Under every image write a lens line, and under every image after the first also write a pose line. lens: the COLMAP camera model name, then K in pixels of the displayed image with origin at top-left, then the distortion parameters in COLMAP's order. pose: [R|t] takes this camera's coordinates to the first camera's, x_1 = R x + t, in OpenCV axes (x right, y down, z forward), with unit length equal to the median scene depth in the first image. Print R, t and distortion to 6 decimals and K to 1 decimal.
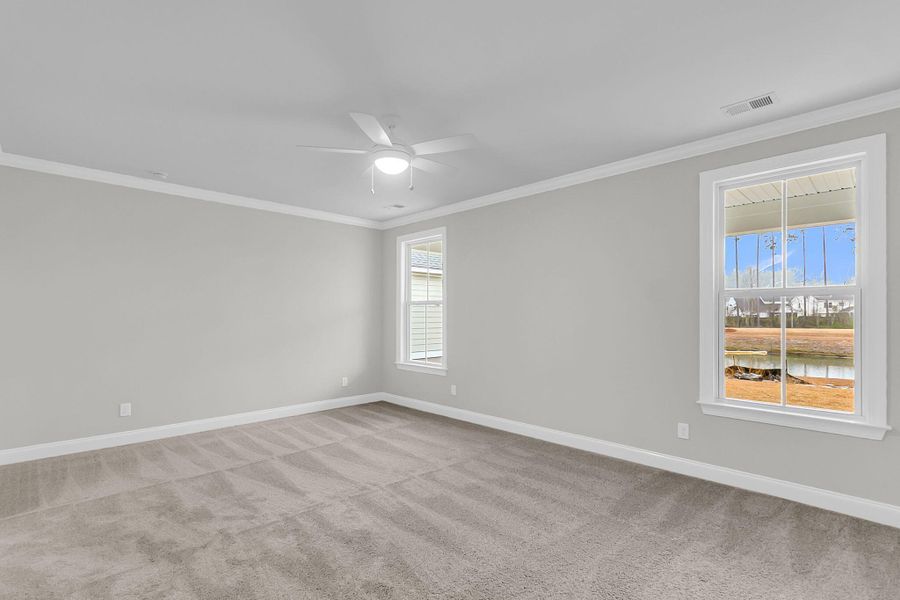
lens RADIAL K [[426.0, 0, 457.3], [0, 426.0, 305.0], [0, 0, 1]] dist [0.012136, -0.000042]
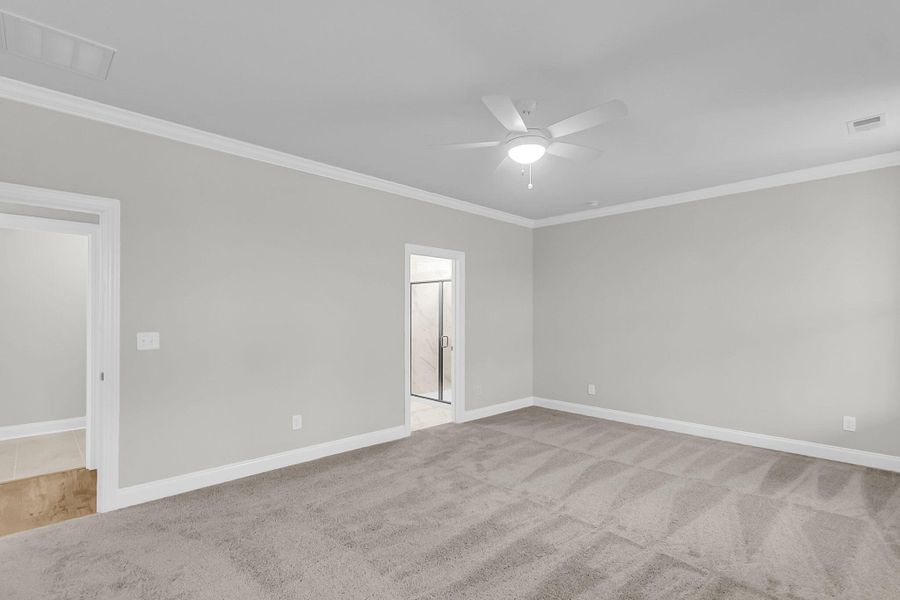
lens RADIAL K [[426.0, 0, 447.8], [0, 426.0, 302.0], [0, 0, 1]] dist [0.012136, -0.000042]
pose [[-0.001399, -0.031608, -0.999499, 0.675061], [0.021606, 0.999266, -0.031630, 0.013016], [0.999766, -0.021640, -0.000715, 0.726133]]
